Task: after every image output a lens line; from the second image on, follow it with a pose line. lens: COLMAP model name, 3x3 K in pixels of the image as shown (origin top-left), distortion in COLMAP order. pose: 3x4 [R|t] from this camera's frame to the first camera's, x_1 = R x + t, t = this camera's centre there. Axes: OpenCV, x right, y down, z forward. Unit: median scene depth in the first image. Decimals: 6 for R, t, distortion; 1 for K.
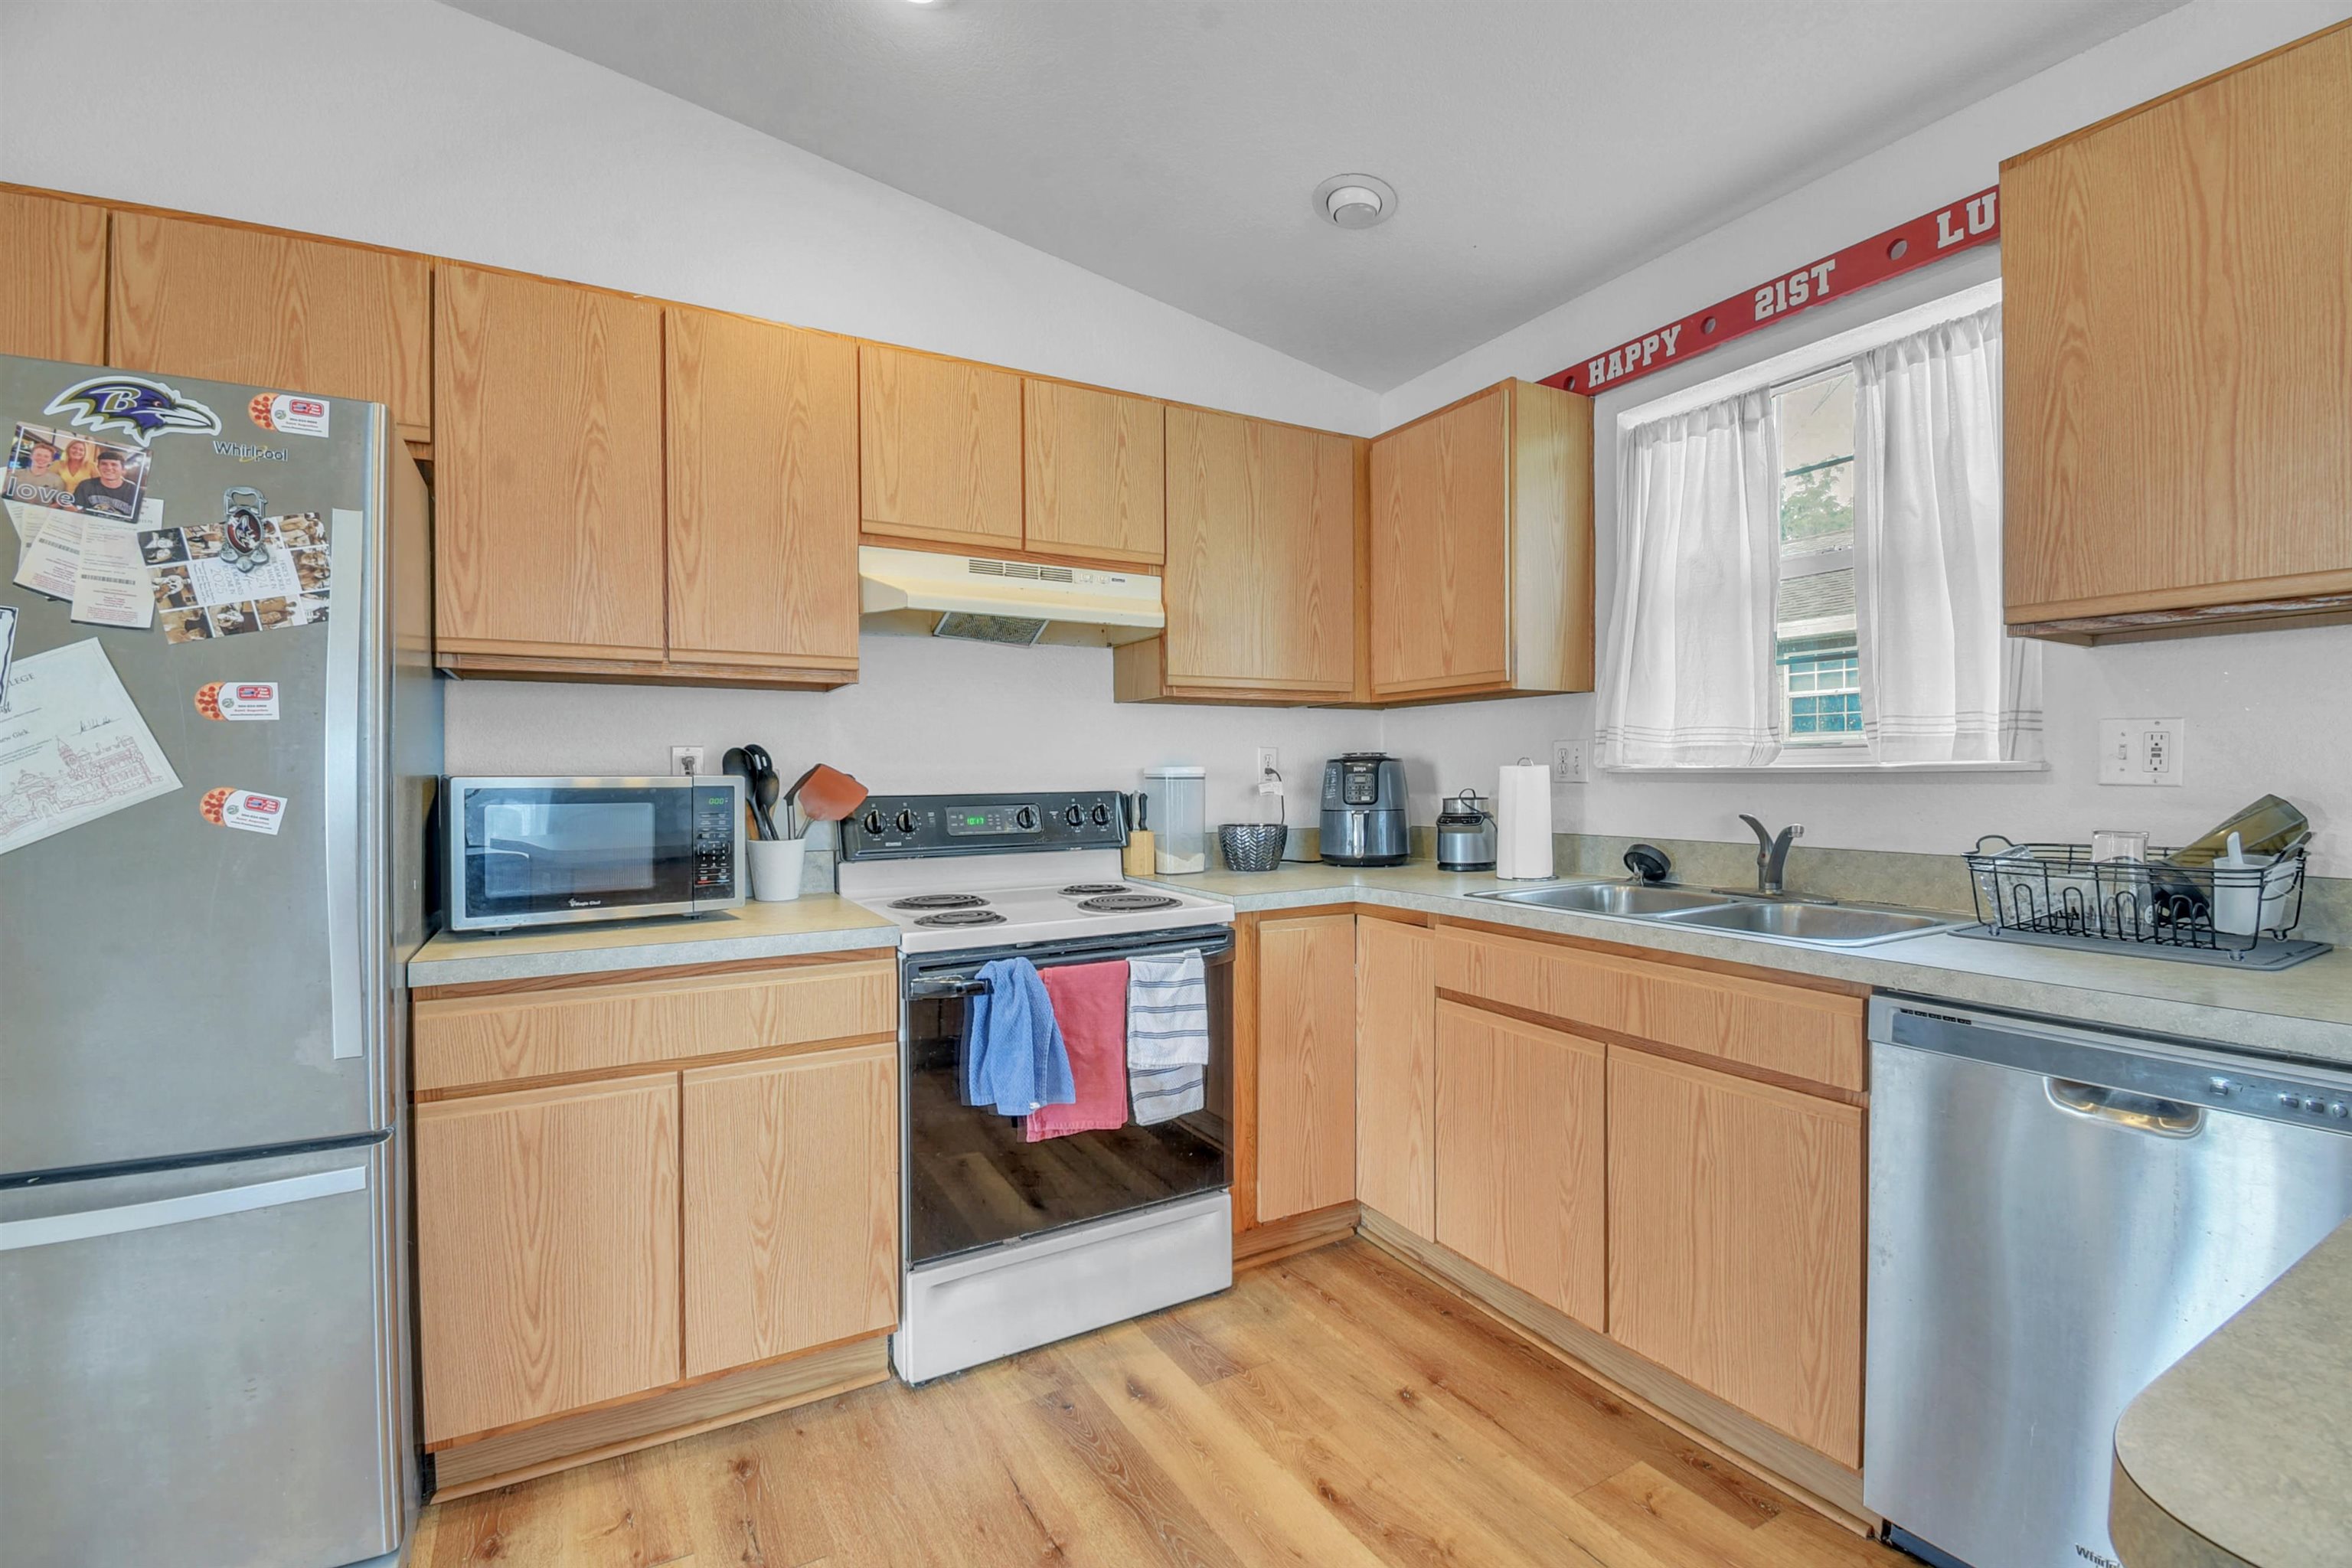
lens RADIAL K [[1043.0, 0, 1184.5], [0, 1043.0, 782.9], [0, 0, 1]] dist [0.019141, -0.024333]
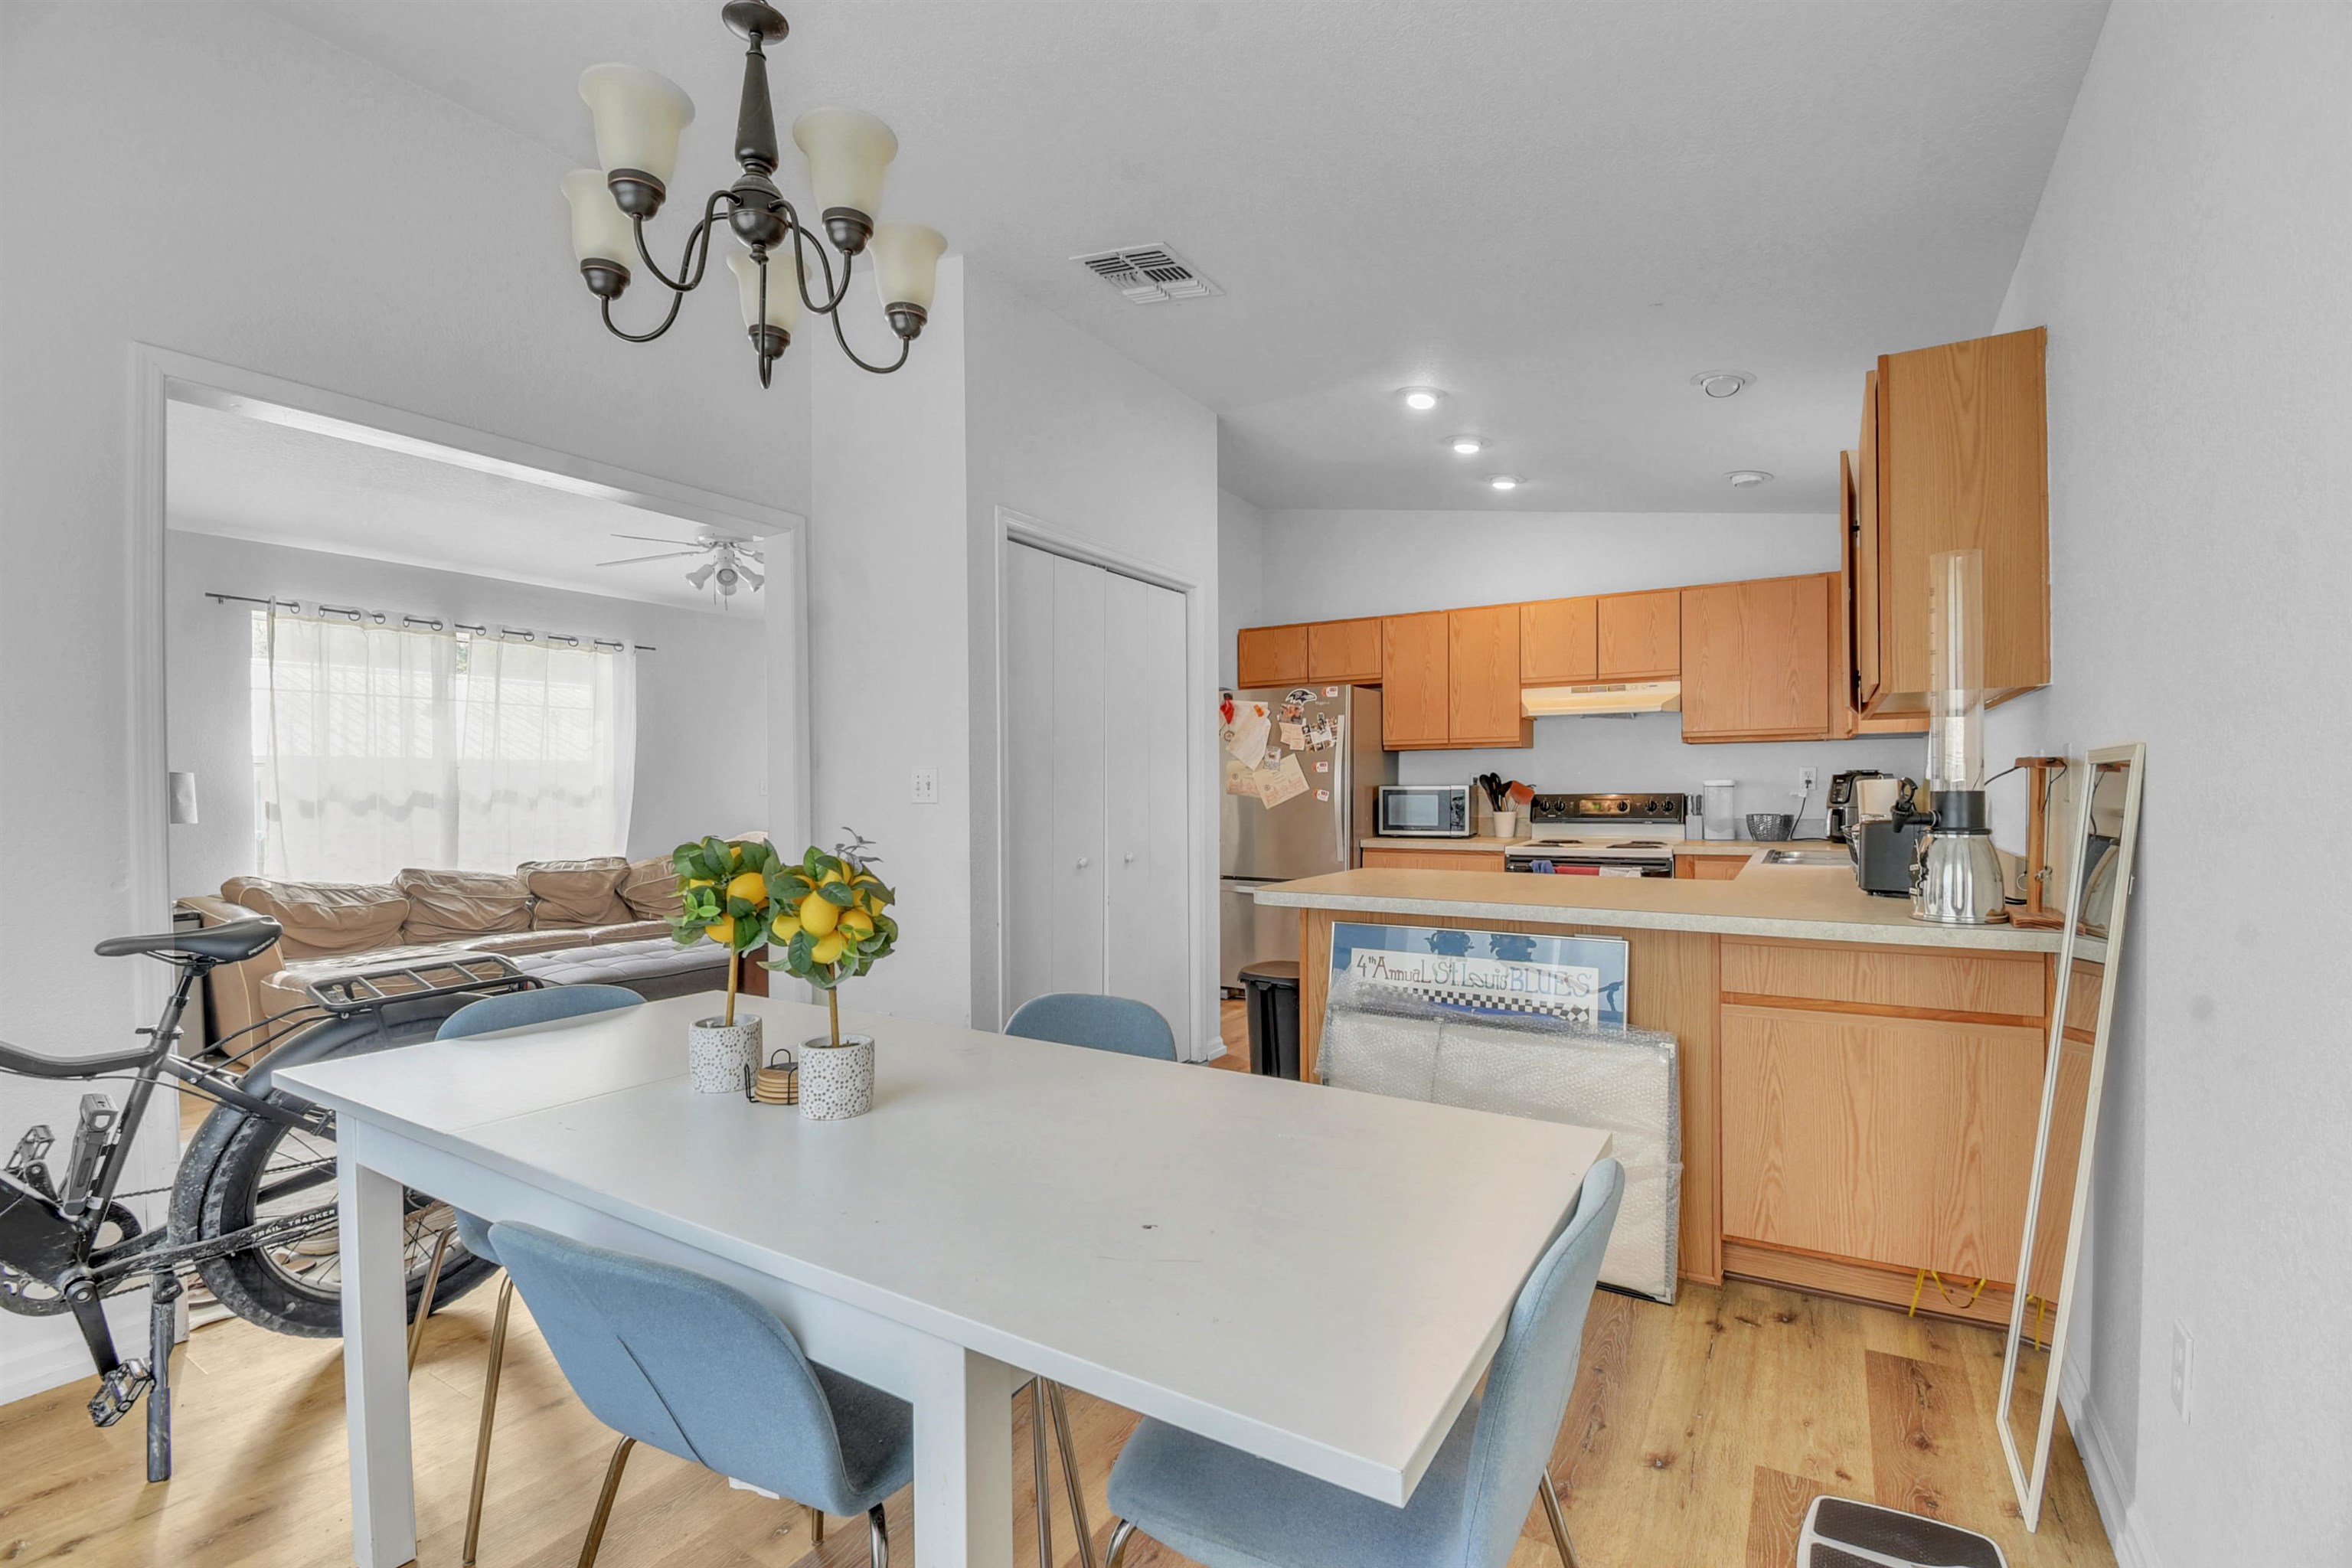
lens RADIAL K [[1043.0, 0, 1184.5], [0, 1043.0, 782.9], [0, 0, 1]] dist [0.019141, -0.024333]
pose [[0.478061, 0.002241, -0.878324, 1.543816], [-0.001626, 0.999997, 0.001667, -0.016352], [0.878325, 0.000631, 0.478063, -0.891328]]
